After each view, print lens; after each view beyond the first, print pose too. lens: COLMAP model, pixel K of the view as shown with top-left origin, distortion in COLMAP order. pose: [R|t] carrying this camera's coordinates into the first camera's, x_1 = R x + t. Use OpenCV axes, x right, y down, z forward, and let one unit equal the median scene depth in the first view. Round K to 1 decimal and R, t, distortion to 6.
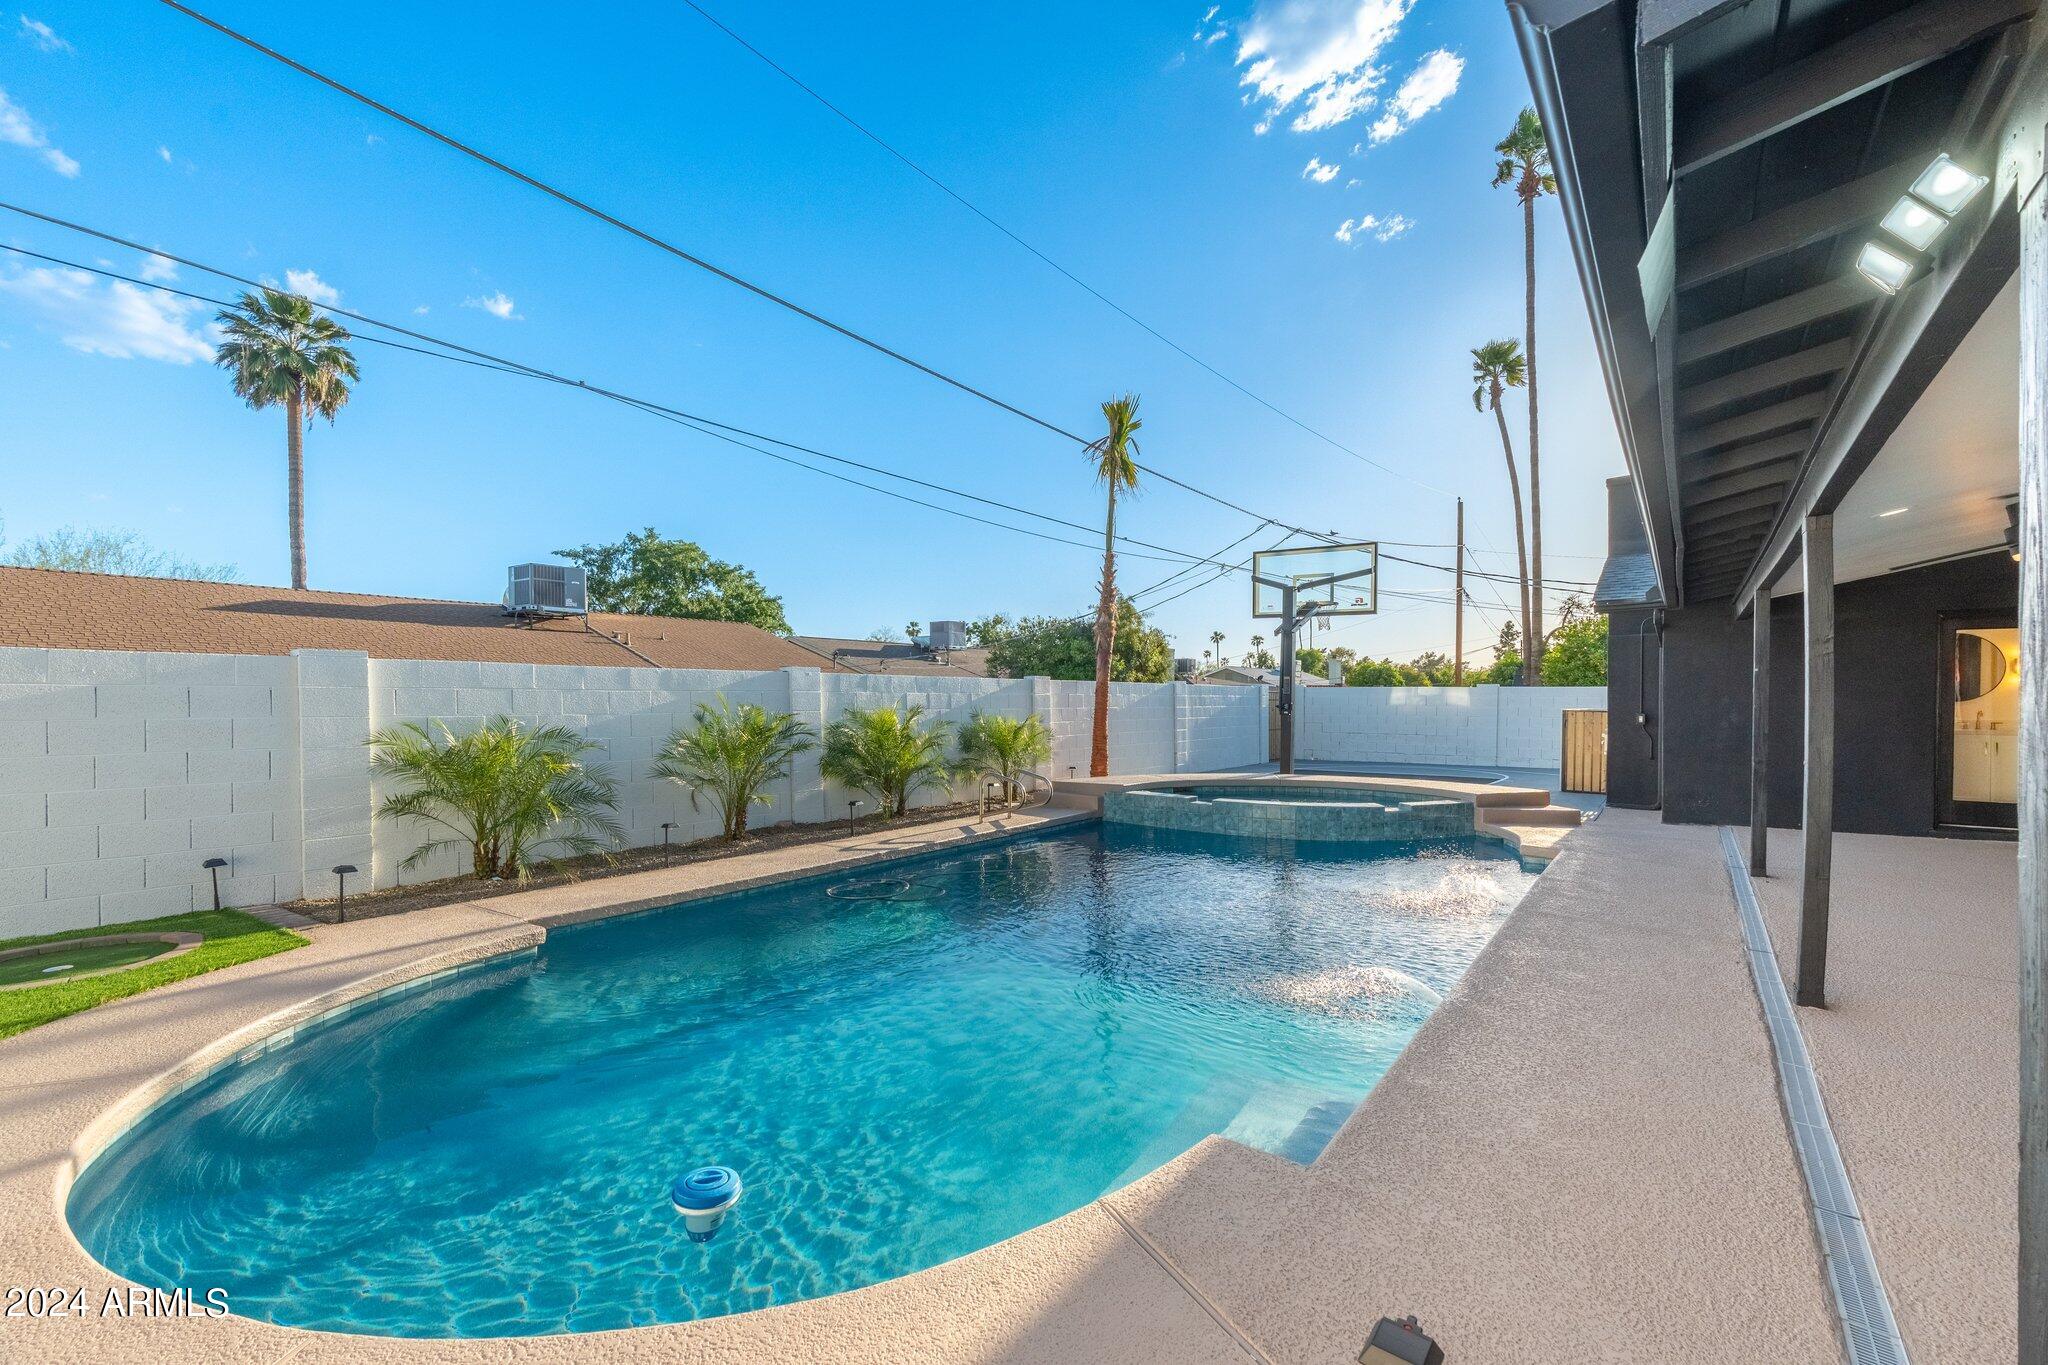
lens RADIAL K [[936.6, 0, 1030.4], [0, 936.6, 712.3], [0, 0, 1]] dist [0.014930, 0.000622]
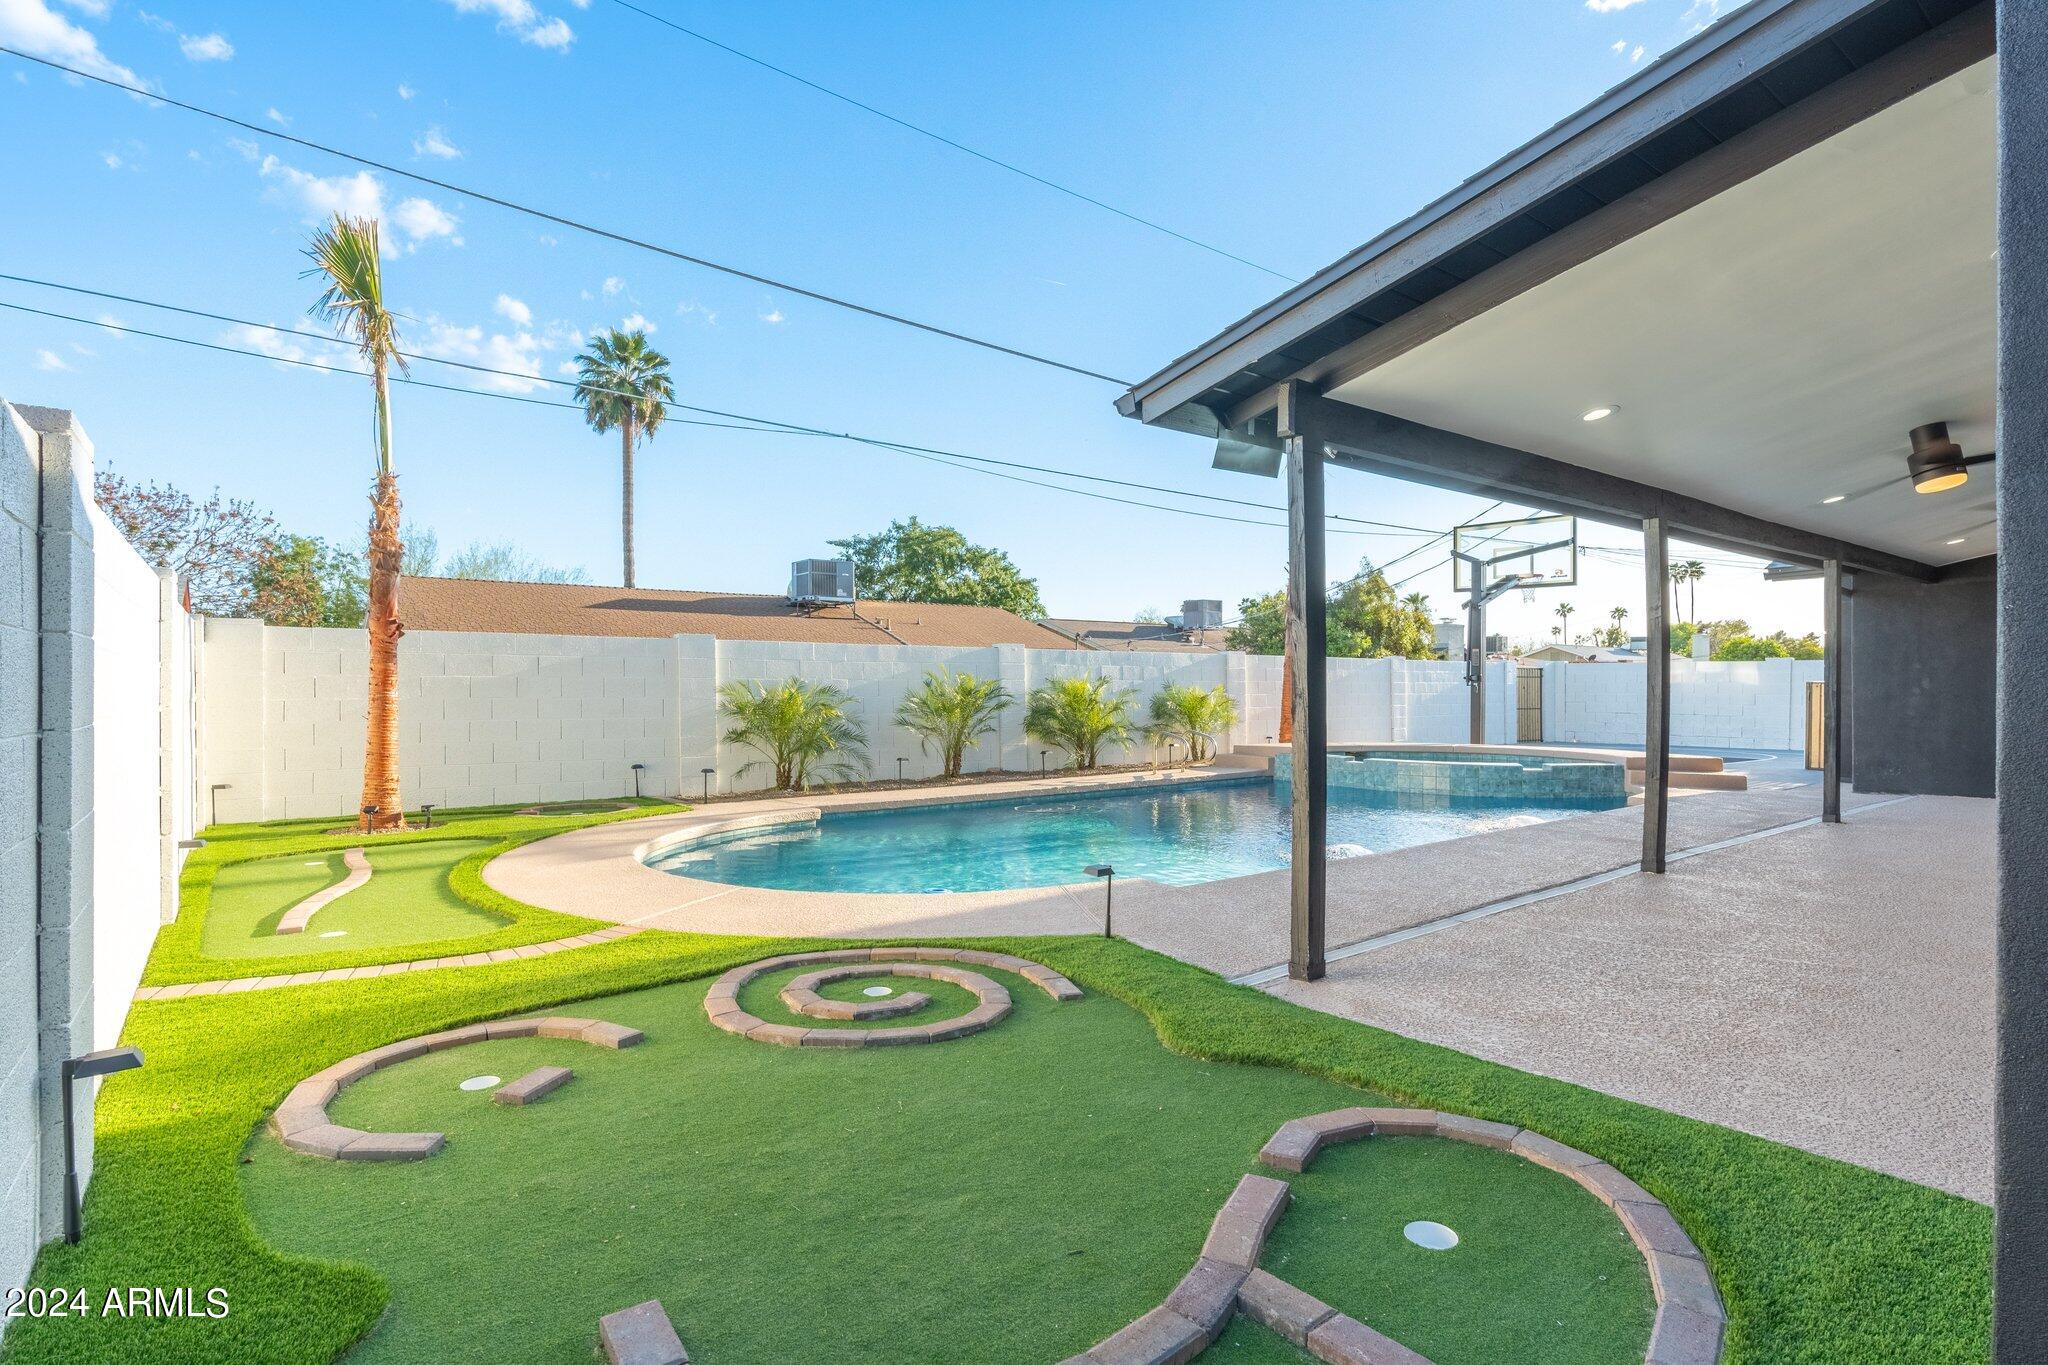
lens RADIAL K [[1053.0, 0, 1026.3], [0, 1053.0, 683.8], [0, 0, 1]] dist [-0.020889, 0.000138]
pose [[0.960452, -0.002367, -0.278437, 0.113178], [-0.002329, 0.999861, -0.016531, 0.018785], [0.278438, 0.016525, 0.960312, -0.221224]]
